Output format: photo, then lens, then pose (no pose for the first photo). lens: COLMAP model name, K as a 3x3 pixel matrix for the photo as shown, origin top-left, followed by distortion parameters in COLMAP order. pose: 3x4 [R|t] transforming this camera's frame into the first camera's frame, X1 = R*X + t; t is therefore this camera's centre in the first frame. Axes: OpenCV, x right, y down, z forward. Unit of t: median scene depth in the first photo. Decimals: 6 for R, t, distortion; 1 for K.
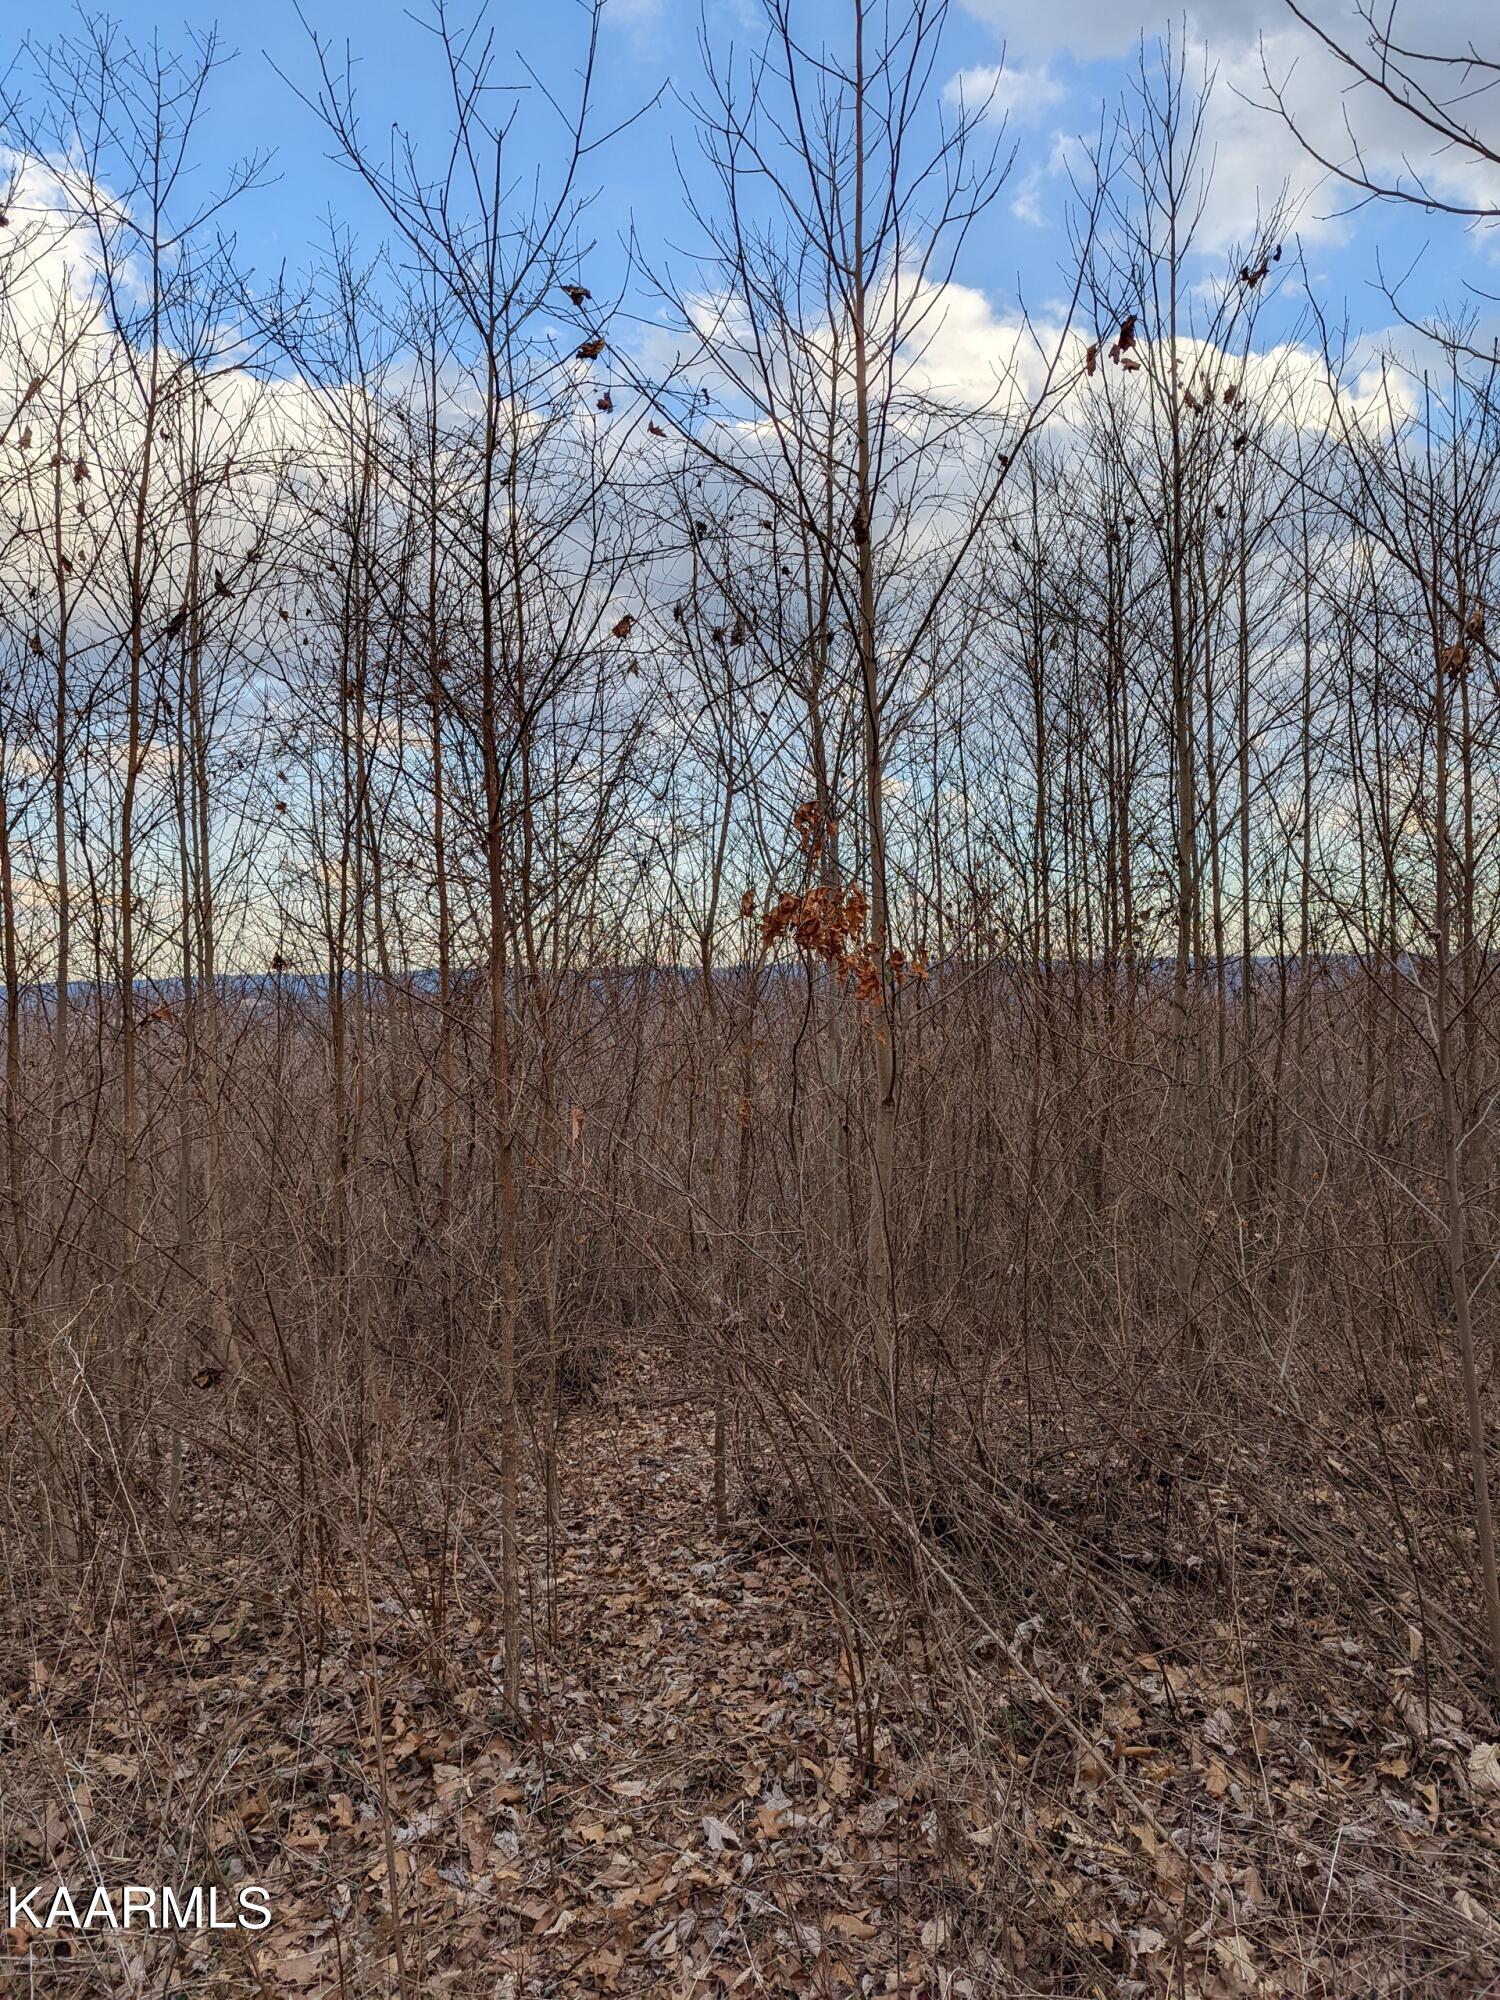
lens RADIAL K [[1423.5, 0, 767.4], [0, 1423.5, 995.3], [0, 0, 1]] dist [0.062278, -0.058144]
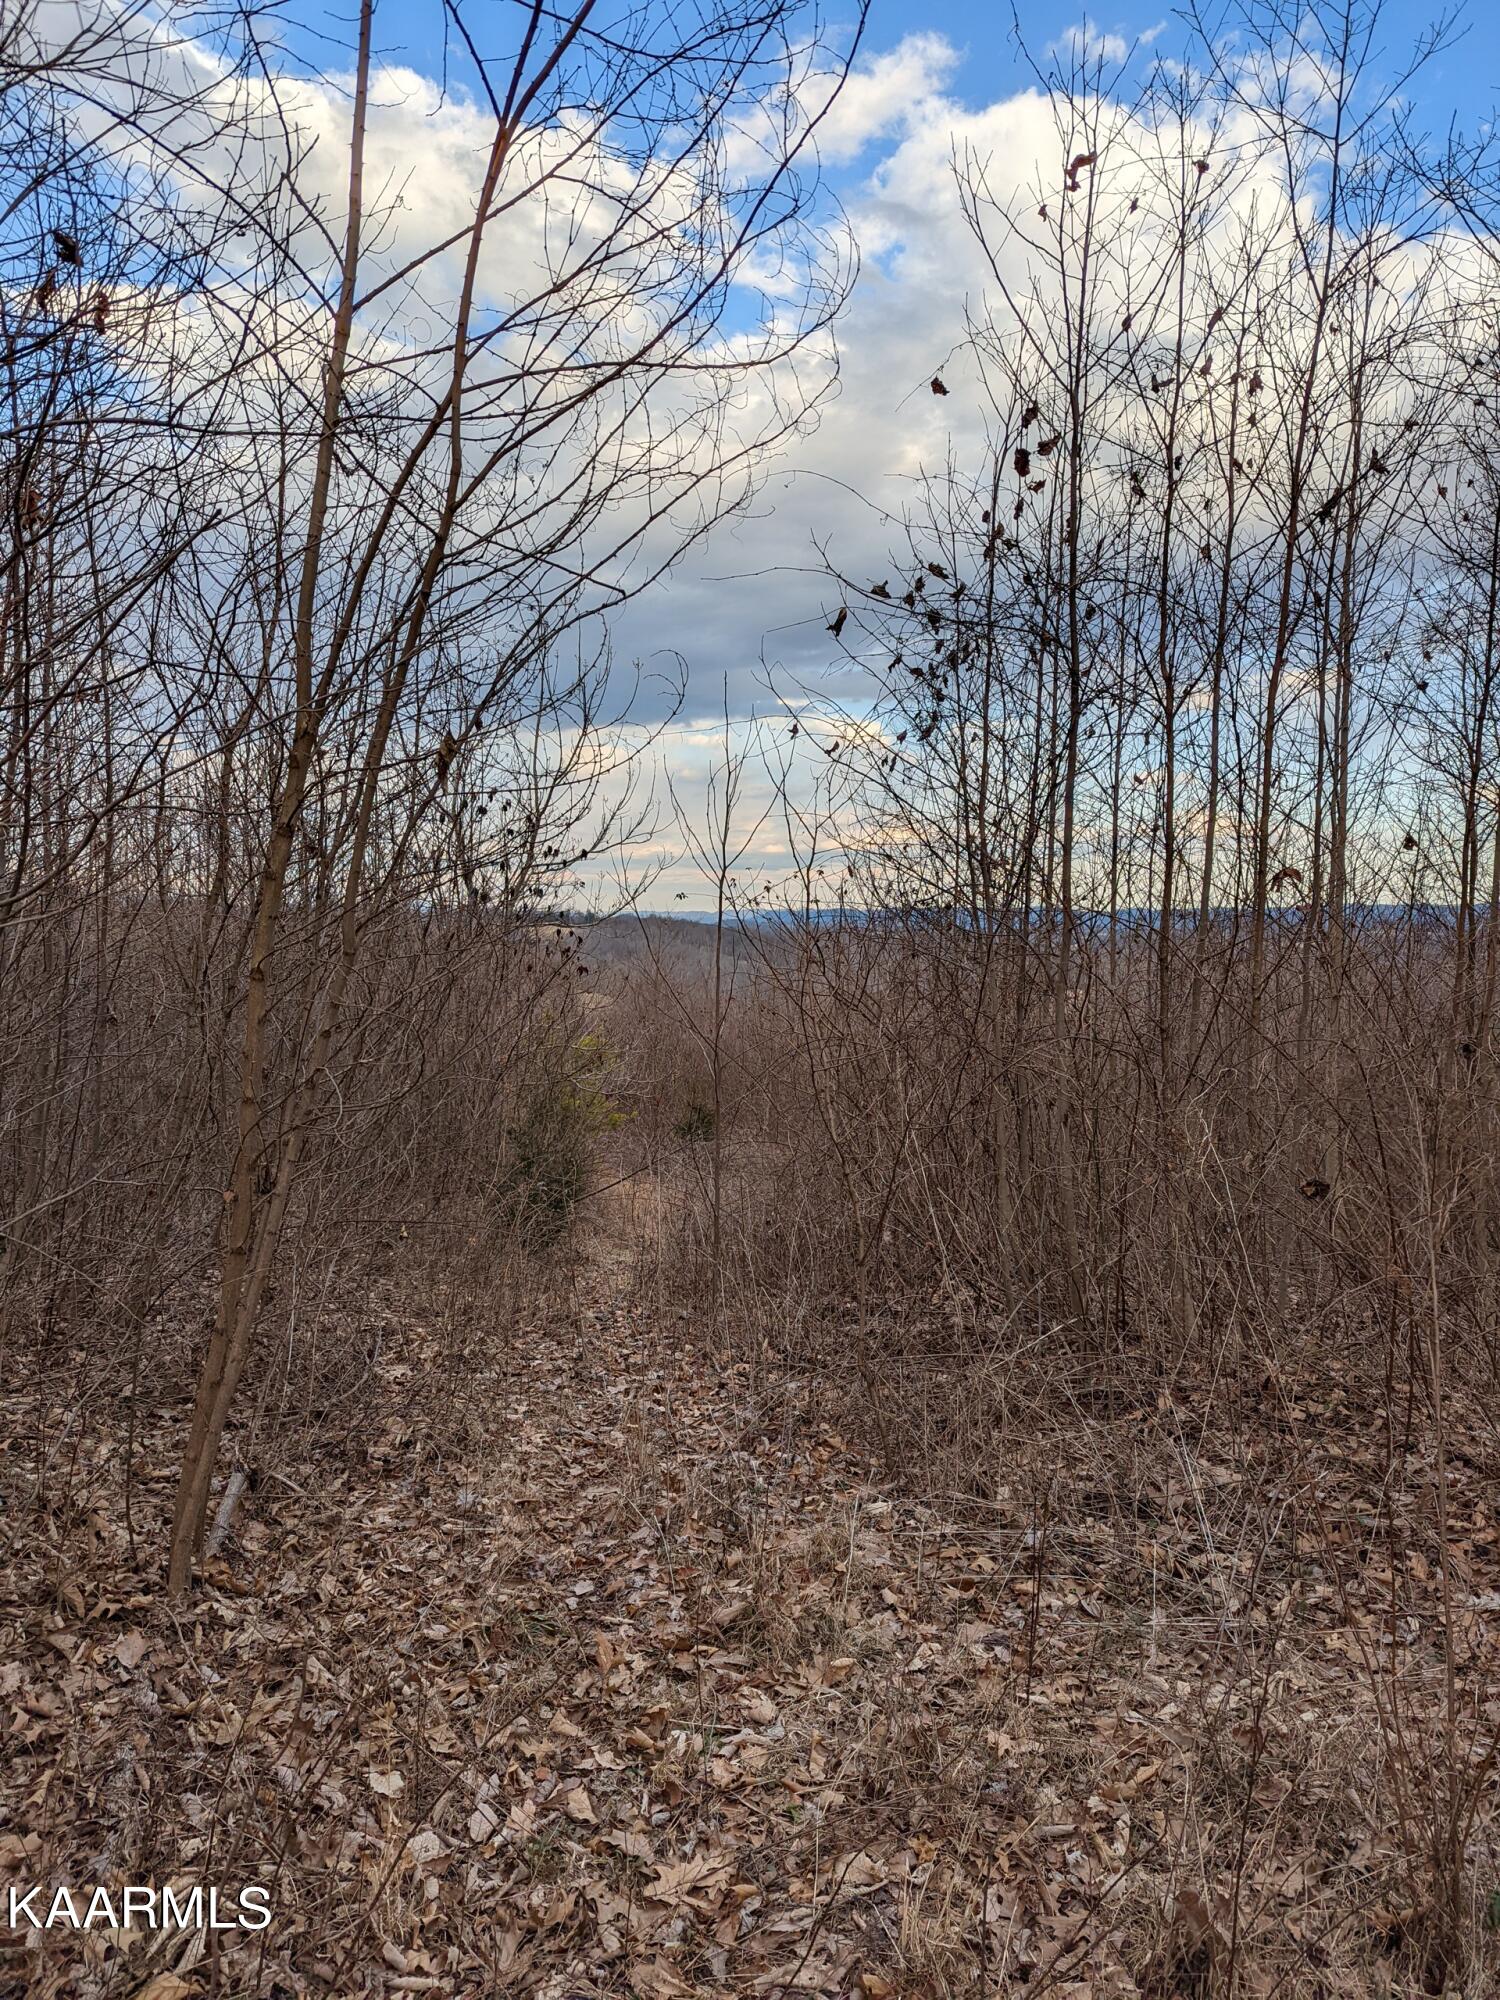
lens RADIAL K [[1423.5, 0, 750.9], [0, 1423.5, 1005.0], [0, 0, 1]] dist [0.062278, -0.058144]
pose [[0.724415, 0.073974, -0.685384, 0.053556], [-0.030417, 0.996687, 0.075425, 0.059216], [0.688693, -0.033792, 0.724265, -0.117232]]
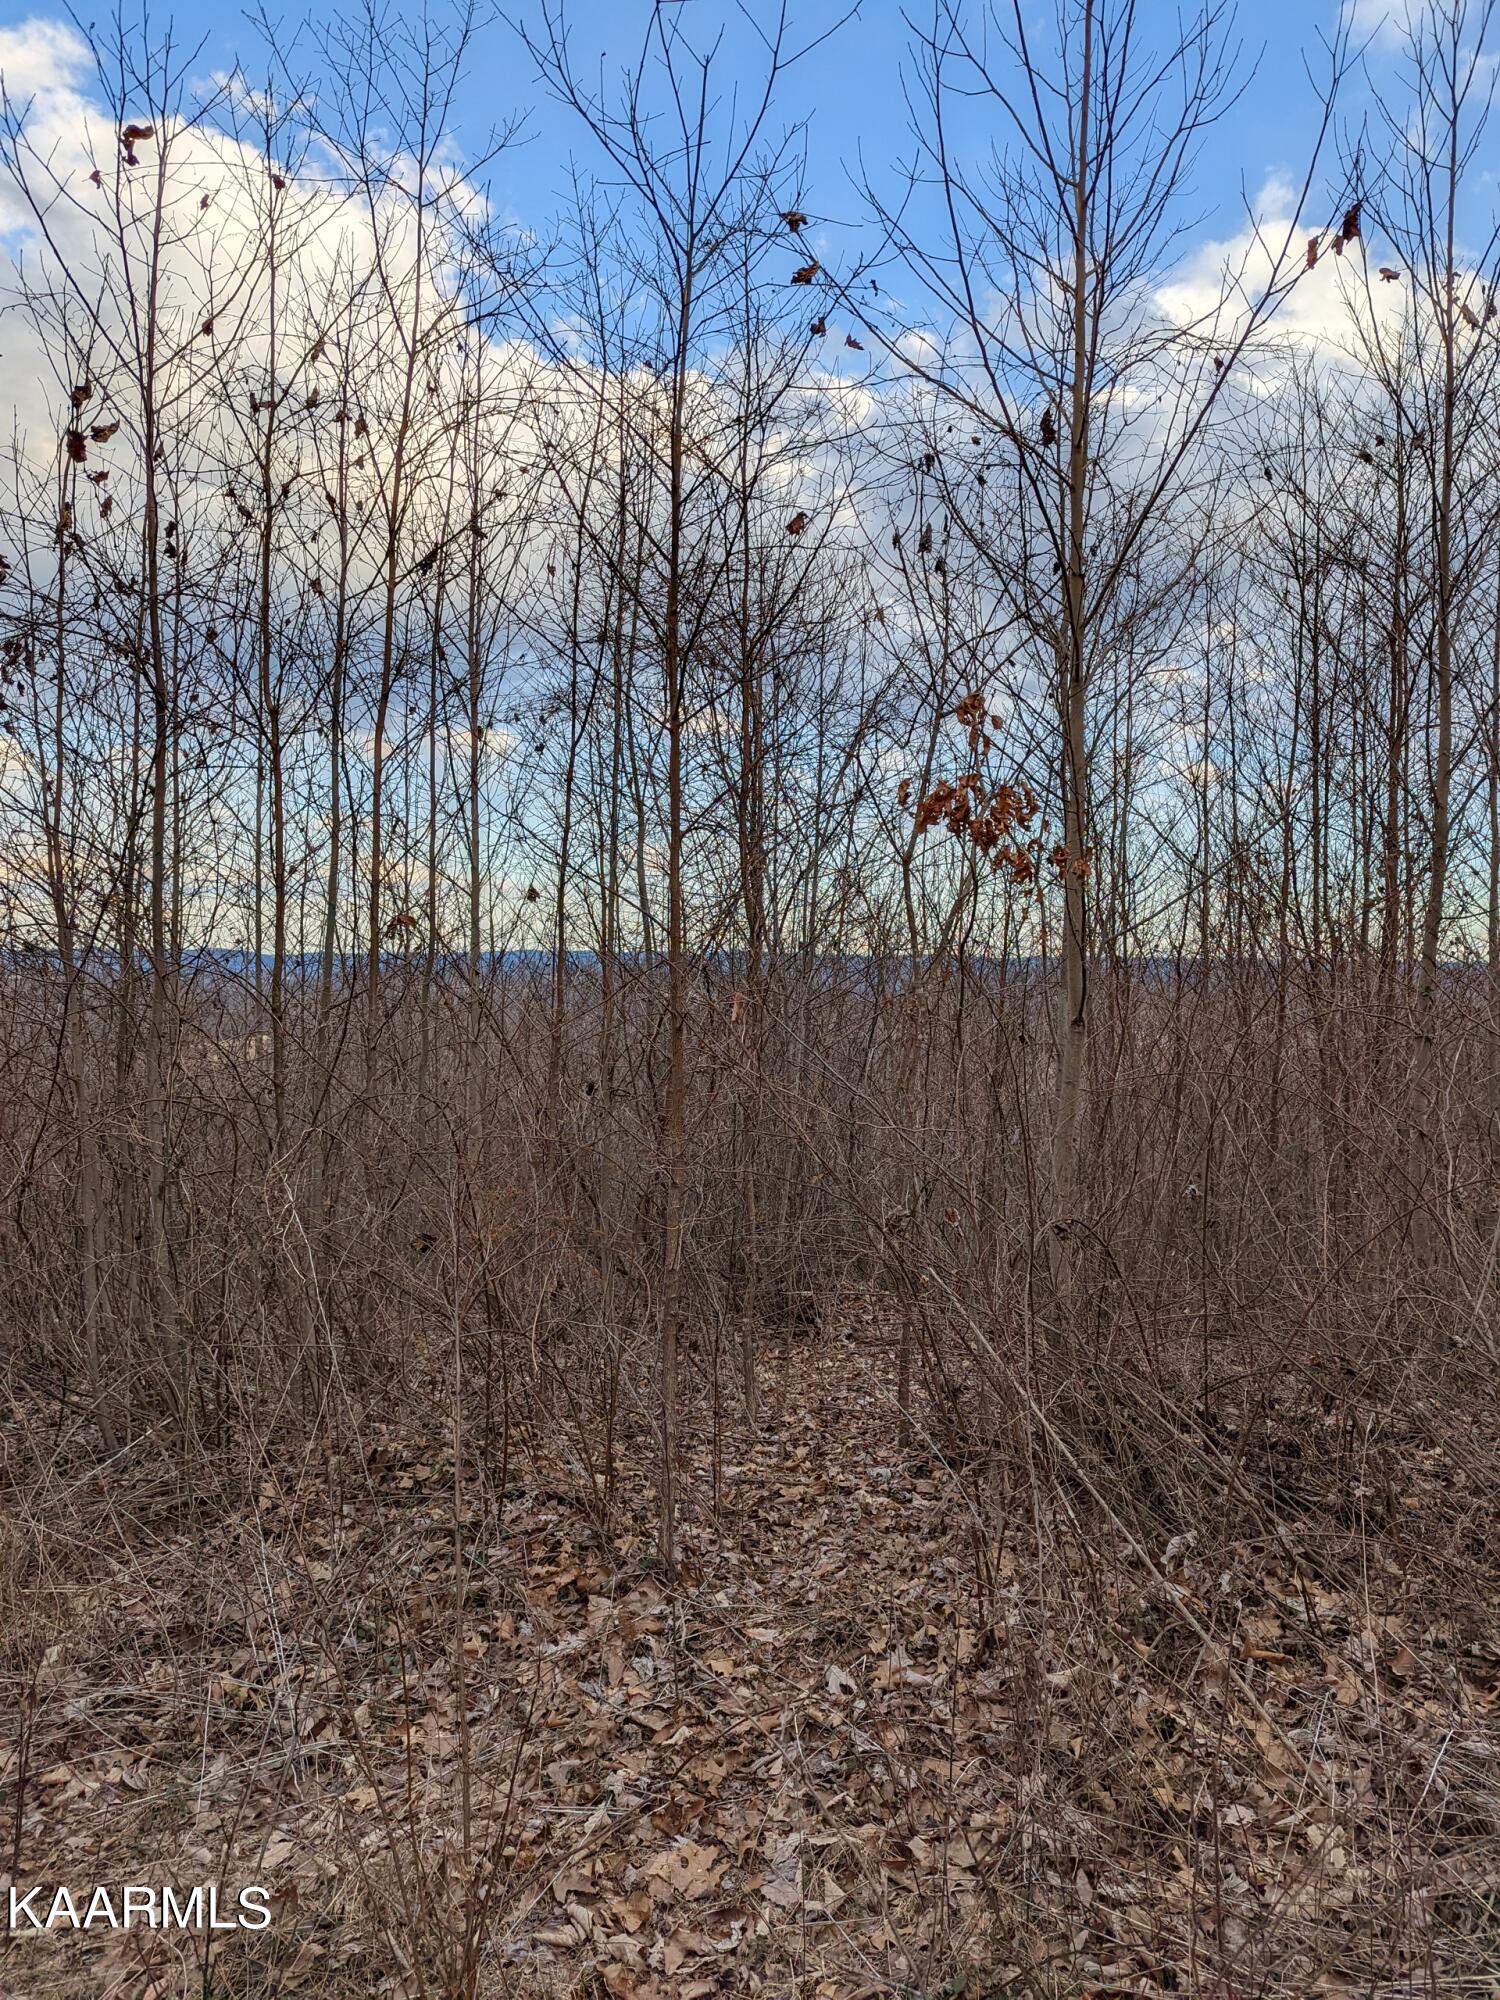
lens RADIAL K [[1423.5, 0, 793.0], [0, 1423.5, 989.6], [0, 0, 1]] dist [0.062278, -0.058144]
pose [[0.983432, 0.035176, -0.177830, 0.081488], [-0.033748, 0.999369, 0.011050, 0.059065], [0.178107, -0.004866, 0.983999, -0.018266]]
